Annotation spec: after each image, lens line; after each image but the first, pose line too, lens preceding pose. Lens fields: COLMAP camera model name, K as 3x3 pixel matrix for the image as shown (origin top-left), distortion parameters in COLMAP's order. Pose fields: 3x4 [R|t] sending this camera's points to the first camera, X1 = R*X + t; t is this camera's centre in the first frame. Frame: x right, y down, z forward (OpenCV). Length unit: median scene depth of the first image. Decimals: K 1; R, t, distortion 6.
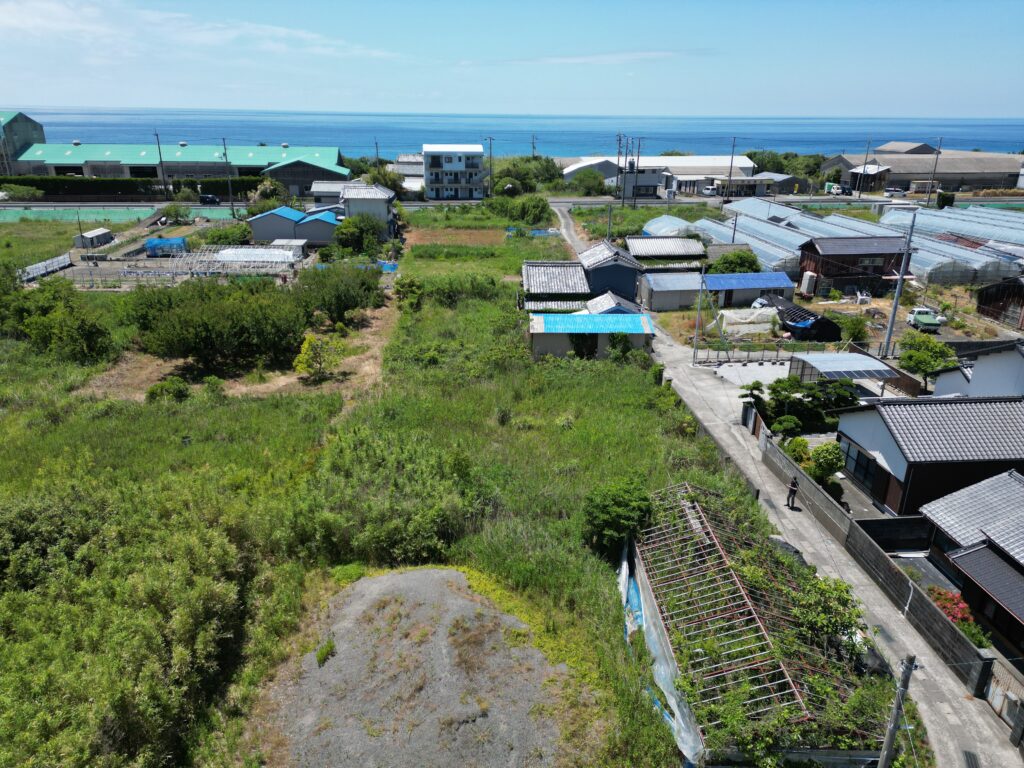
lens RADIAL K [[701.5, 0, 512.0], [0, 701.5, 384.0], [0, 0, 1]] dist [0.048815, -0.045776]
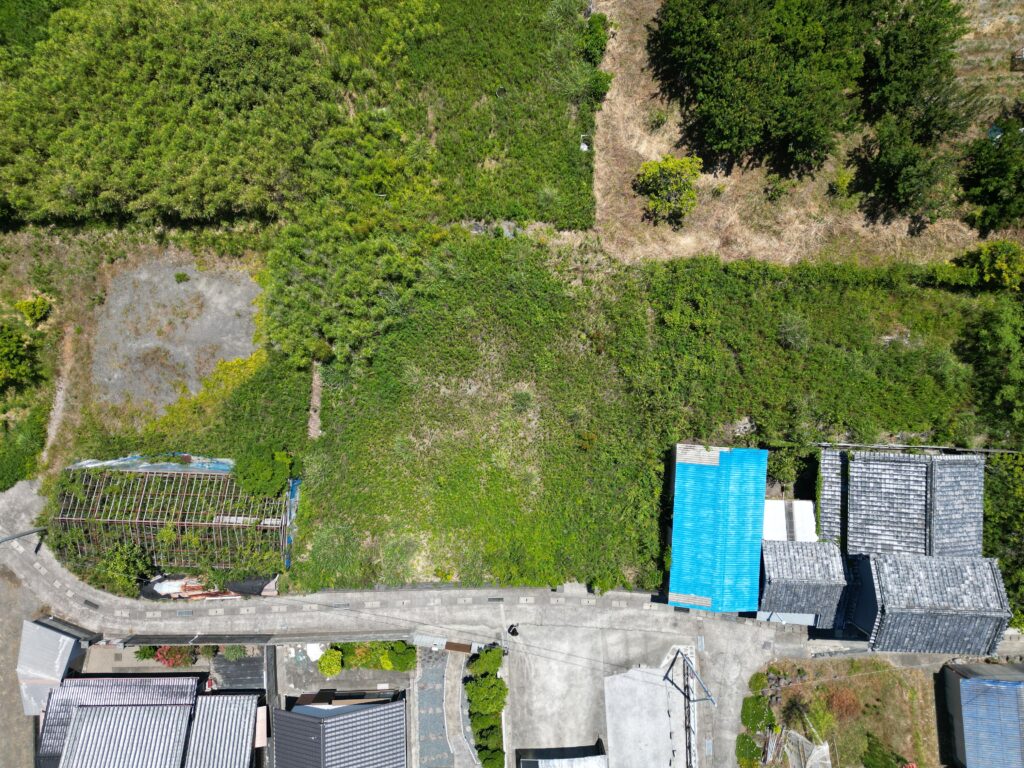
lens RADIAL K [[701.5, 0, 512.0], [0, 701.5, 384.0], [0, 0, 1]] dist [0.048815, -0.045776]
pose [[-0.065469, 0.997698, -0.017704, -0.014292], [-0.357214, -0.006867, 0.933998, -0.709991], [0.931725, 0.067472, 0.356841, 0.530034]]
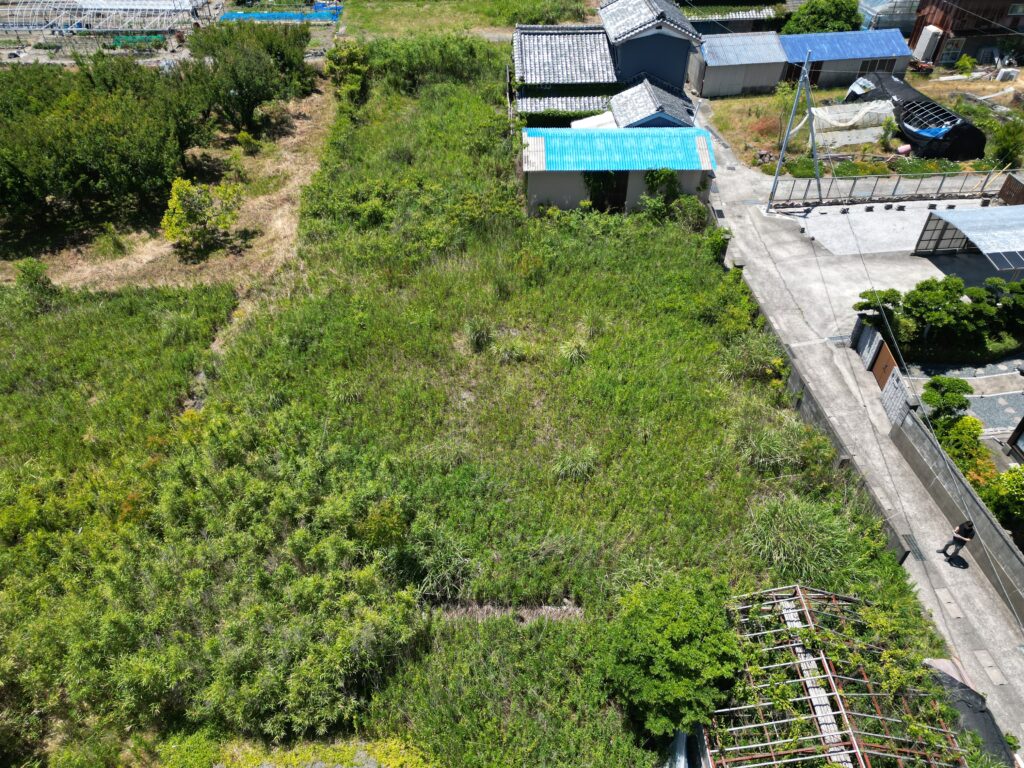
lens RADIAL K [[701.5, 0, 512.0], [0, 701.5, 384.0], [0, 0, 1]] dist [0.048815, -0.045776]
pose [[0.999973, -0.005970, -0.004295, 0.016768], [0.007120, 0.932226, 0.361808, -0.121001], [0.001844, -0.361828, 0.932243, 0.318441]]
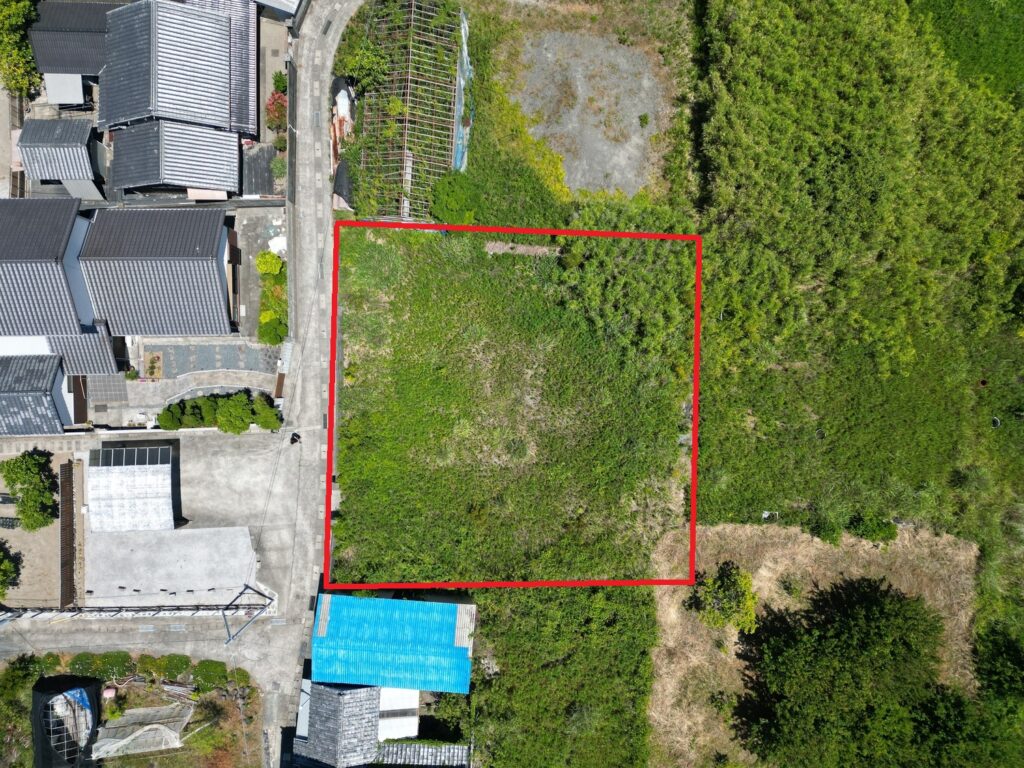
lens RADIAL K [[701.5, 0, 512.0], [0, 701.5, 384.0], [0, 0, 1]] dist [0.048815, -0.045776]
pose [[-0.996594, -0.081234, -0.014172, 0.015858], [0.015681, -0.355419, 0.934575, -0.704834], [-0.080956, 0.931170, 0.355483, 0.464486]]
